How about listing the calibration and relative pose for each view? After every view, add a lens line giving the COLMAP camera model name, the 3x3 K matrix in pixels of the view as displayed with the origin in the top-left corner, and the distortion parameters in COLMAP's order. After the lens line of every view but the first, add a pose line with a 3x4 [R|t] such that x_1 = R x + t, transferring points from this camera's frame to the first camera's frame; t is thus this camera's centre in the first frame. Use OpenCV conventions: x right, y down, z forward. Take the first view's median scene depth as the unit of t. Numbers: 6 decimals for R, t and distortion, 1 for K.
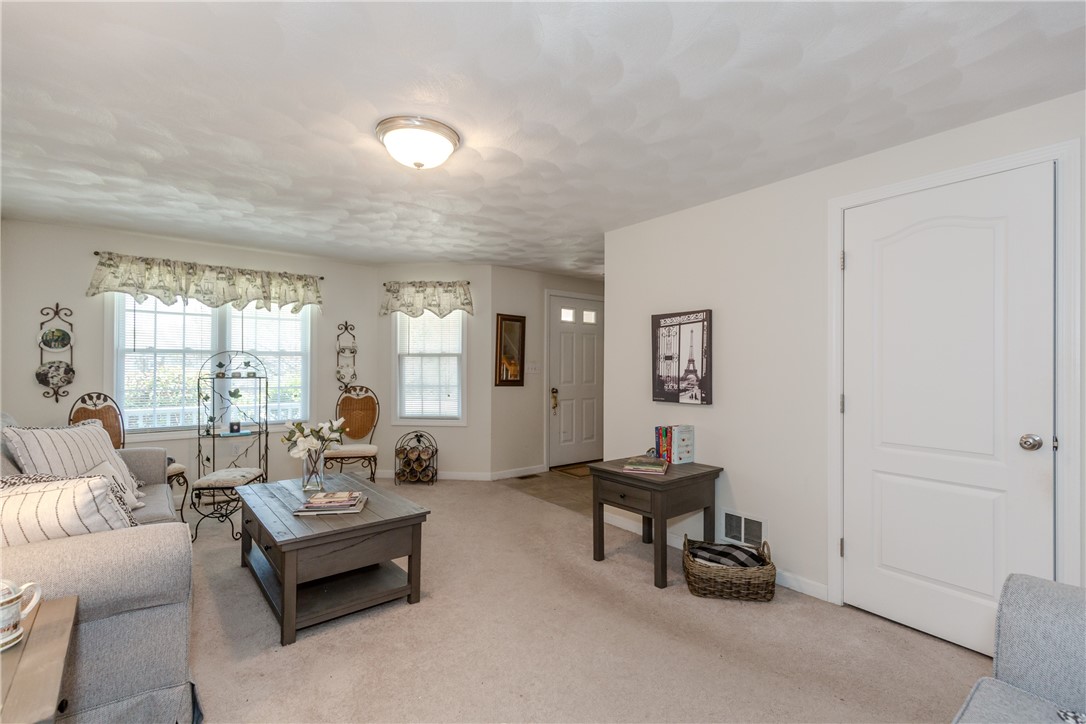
lens RADIAL K [[489.0, 0, 544.4], [0, 489.0, 367.2], [0, 0, 1]] dist [0.003177, 0.000124]
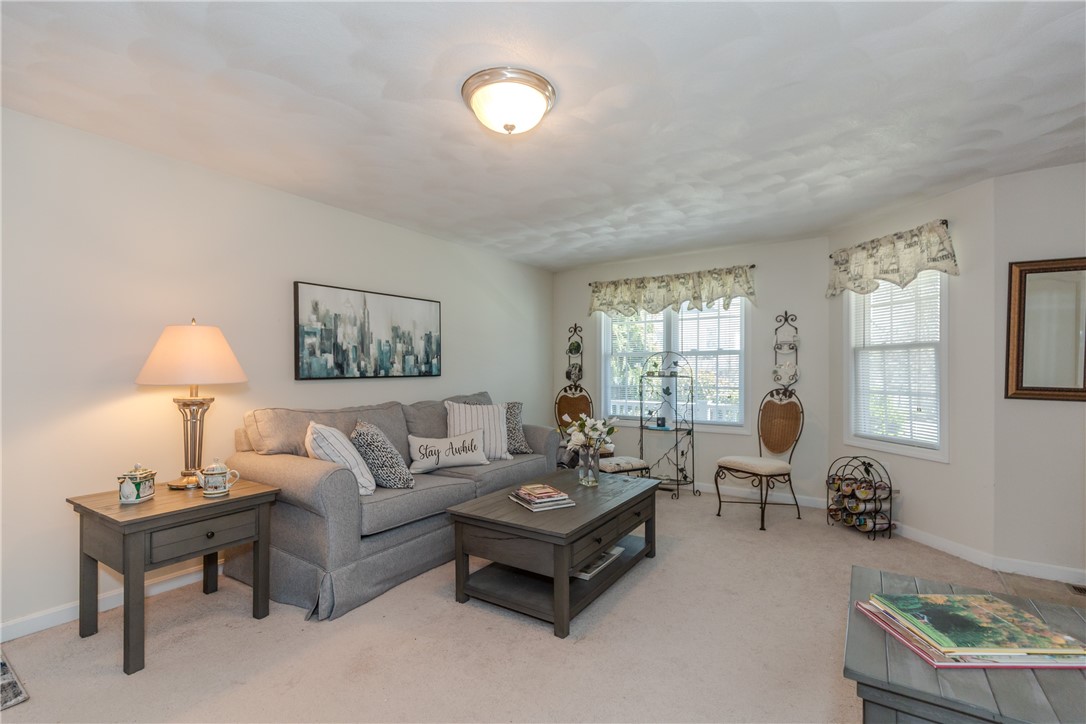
lens RADIAL K [[487.2, 0, 542.7], [0, 487.2, 368.4], [0, 0, 1]] dist [0.000169, -0.000484]
pose [[0.296412, -0.007923, -0.955027, 0.309692], [-0.000049, 0.999965, -0.008311, 0.012808], [0.955060, 0.002510, 0.296401, 0.416173]]
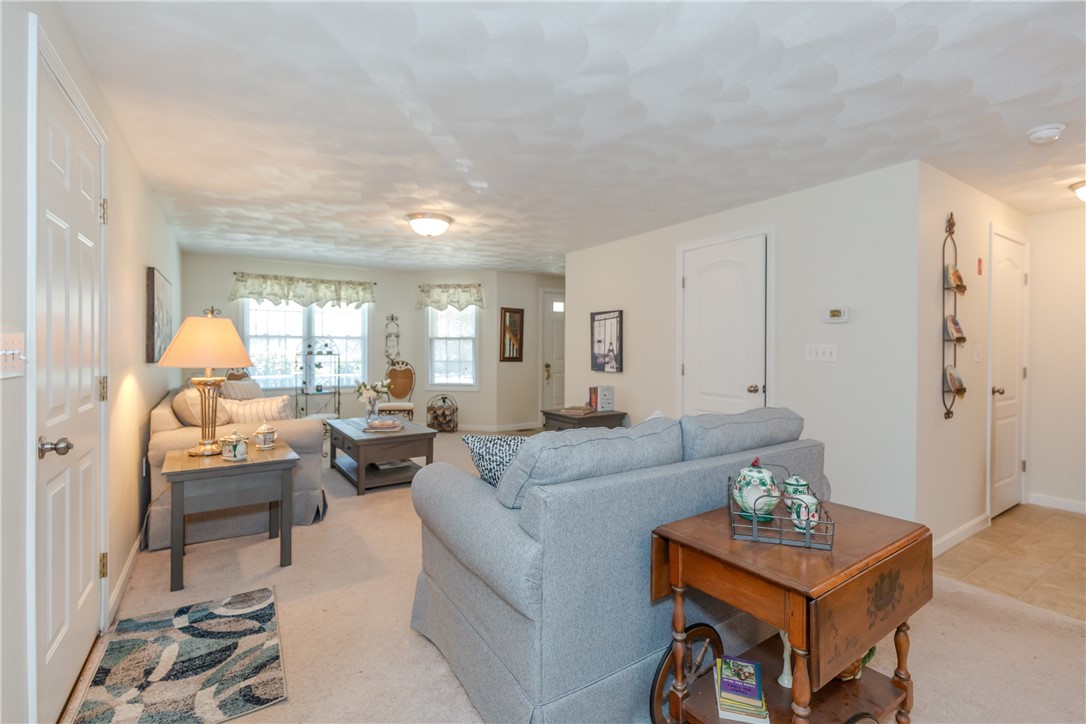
lens RADIAL K [[495.0, 0, 540.2], [0, 495.0, 355.0], [0, 0, 1]] dist [0.003961, 0.000545]
pose [[0.994991, 0.002034, -0.099943, 0.171355], [-0.000481, 0.999879, 0.015557, -0.000823], [0.099963, -0.015431, 0.994872, -0.399676]]
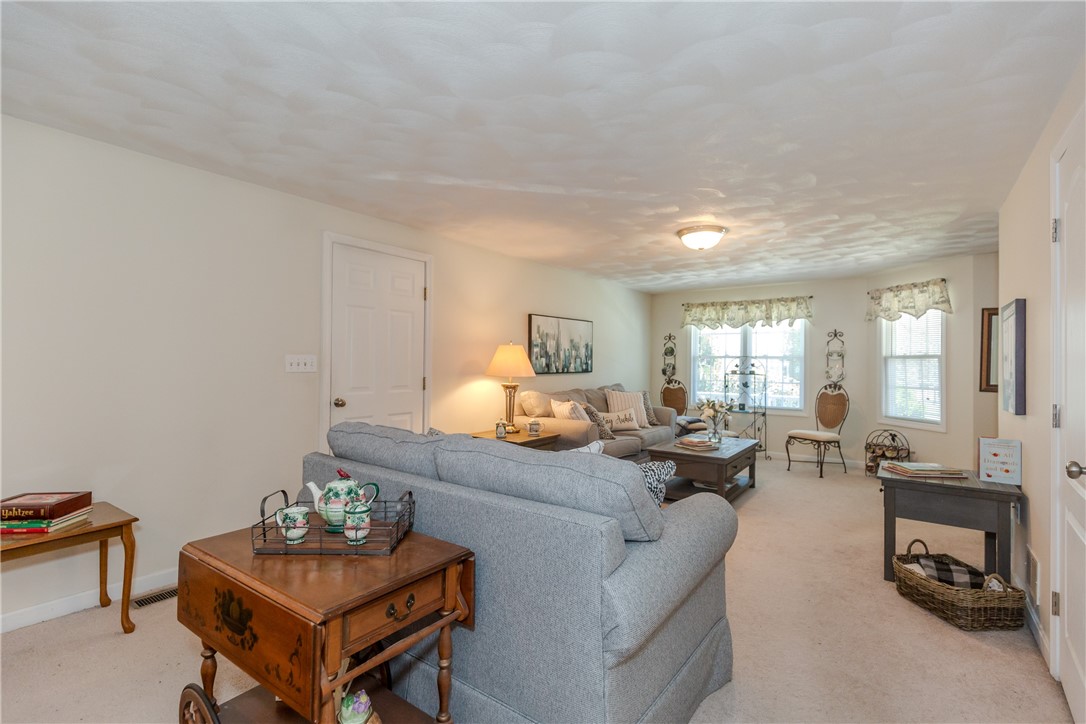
lens RADIAL K [[495.0, 0, 540.2], [0, 495.0, 355.0], [0, 0, 1]] dist [0.003961, 0.000545]
pose [[0.252535, -0.017341, -0.967432, 0.668172], [-0.011687, 0.999712, -0.020970, 0.002069], [0.967517, 0.016602, 0.252259, 0.009858]]
